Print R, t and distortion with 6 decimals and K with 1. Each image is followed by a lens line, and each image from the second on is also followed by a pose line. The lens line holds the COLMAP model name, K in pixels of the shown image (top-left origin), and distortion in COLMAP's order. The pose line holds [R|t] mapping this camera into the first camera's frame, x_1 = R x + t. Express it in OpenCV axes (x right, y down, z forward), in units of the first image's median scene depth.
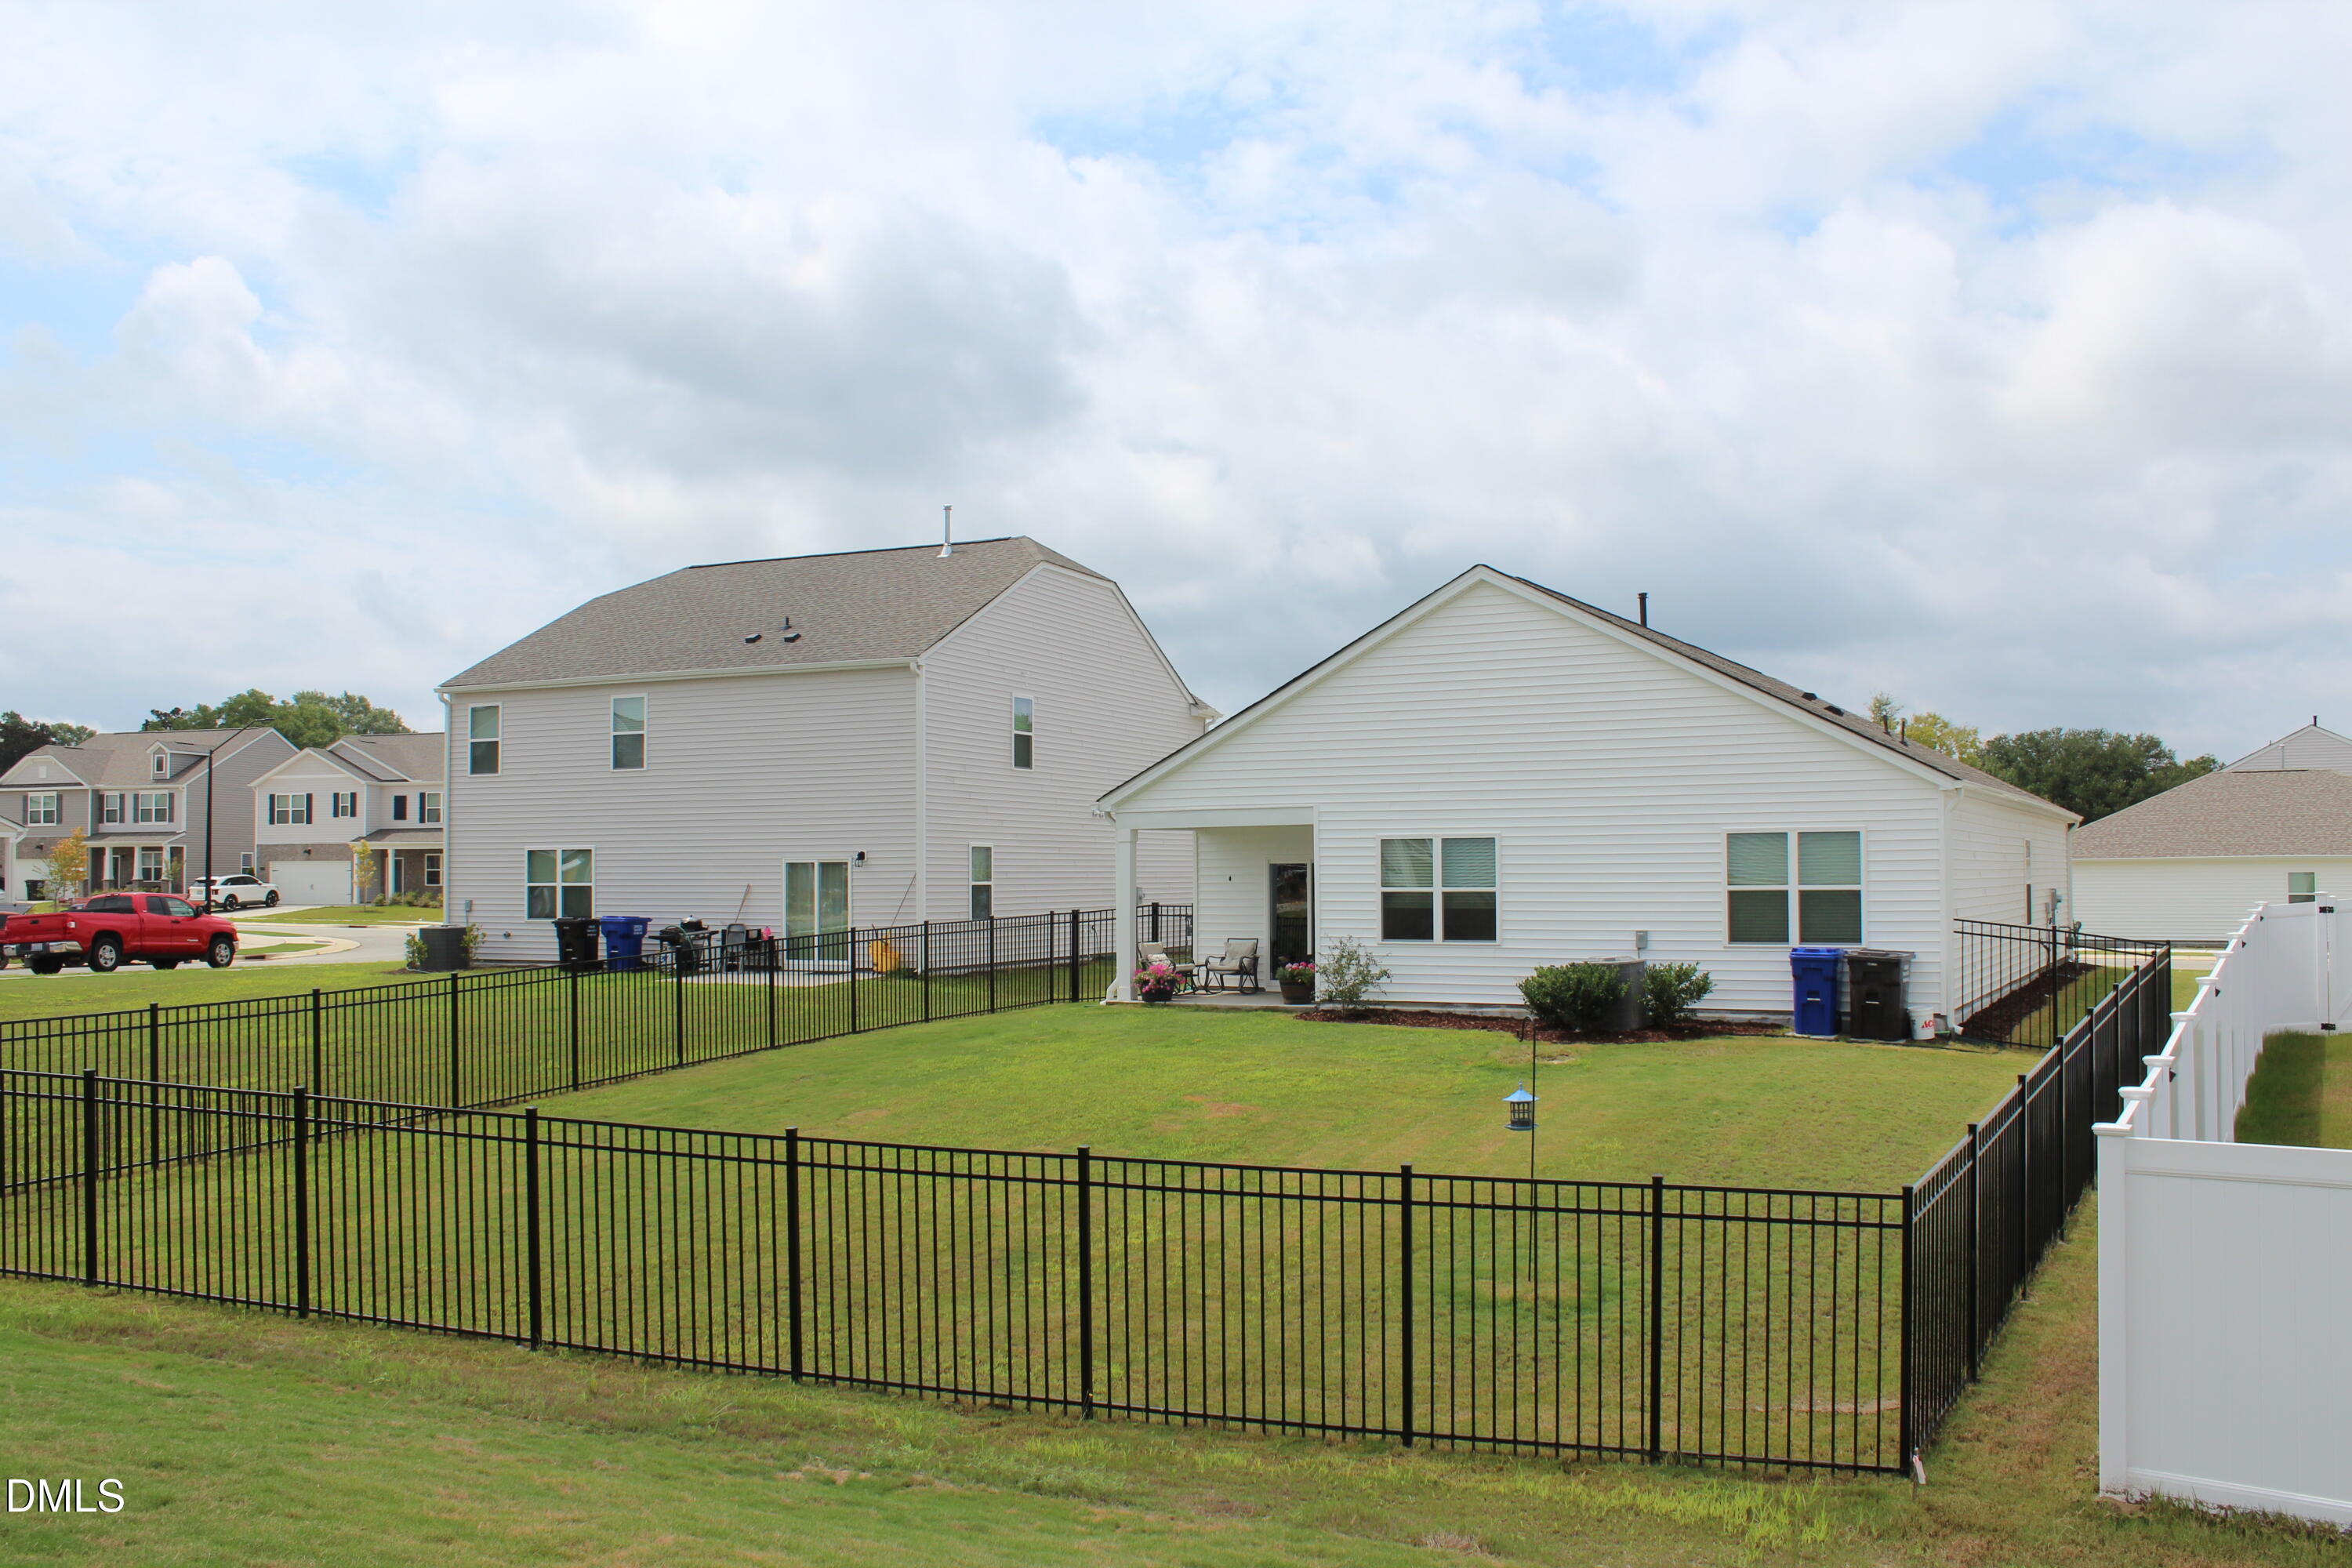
lens RADIAL K [[2063.5, 0, 1176.0], [0, 2063.5, 784.0], [0, 0, 1]] dist [-0.038443, 0.011953]
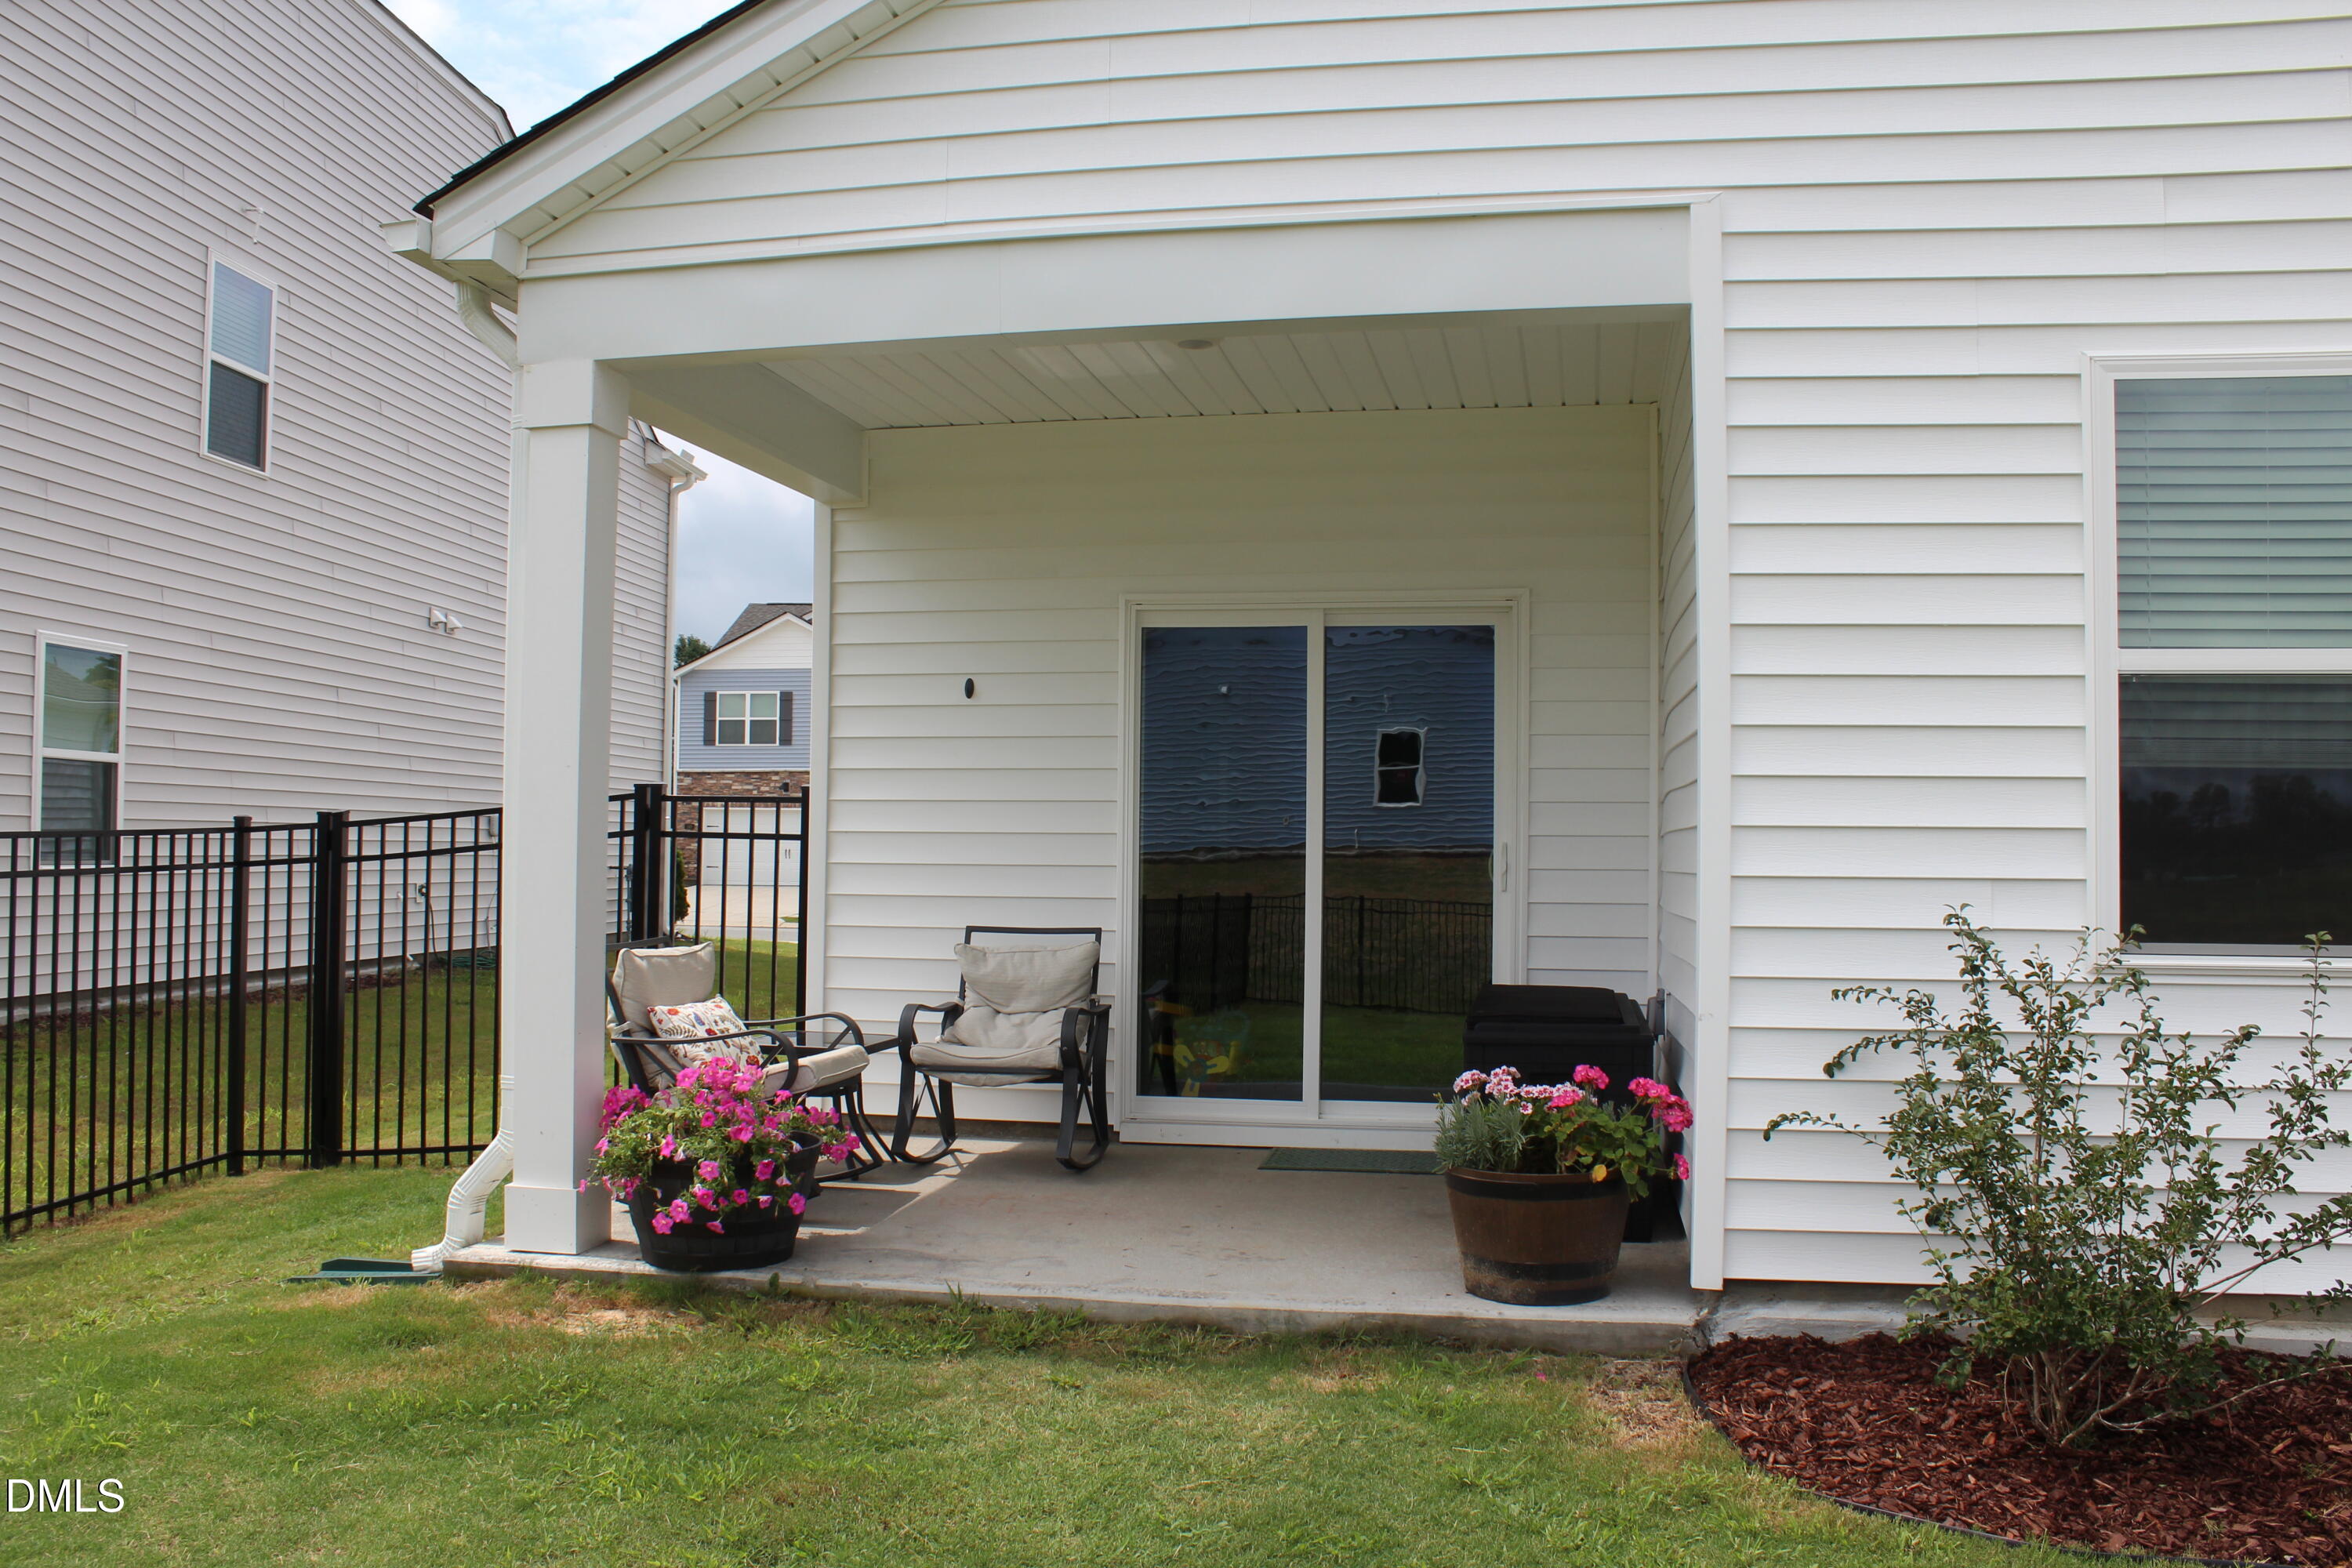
lens RADIAL K [[2063.5, 0, 1176.0], [0, 2063.5, 784.0], [0, 0, 1]] dist [-0.038443, 0.011953]
pose [[0.955269, 0.022932, 0.294847, -0.023233], [-0.027120, 0.999581, 0.010121, 0.051872], [-0.294491, -0.017664, 0.955491, 0.719762]]
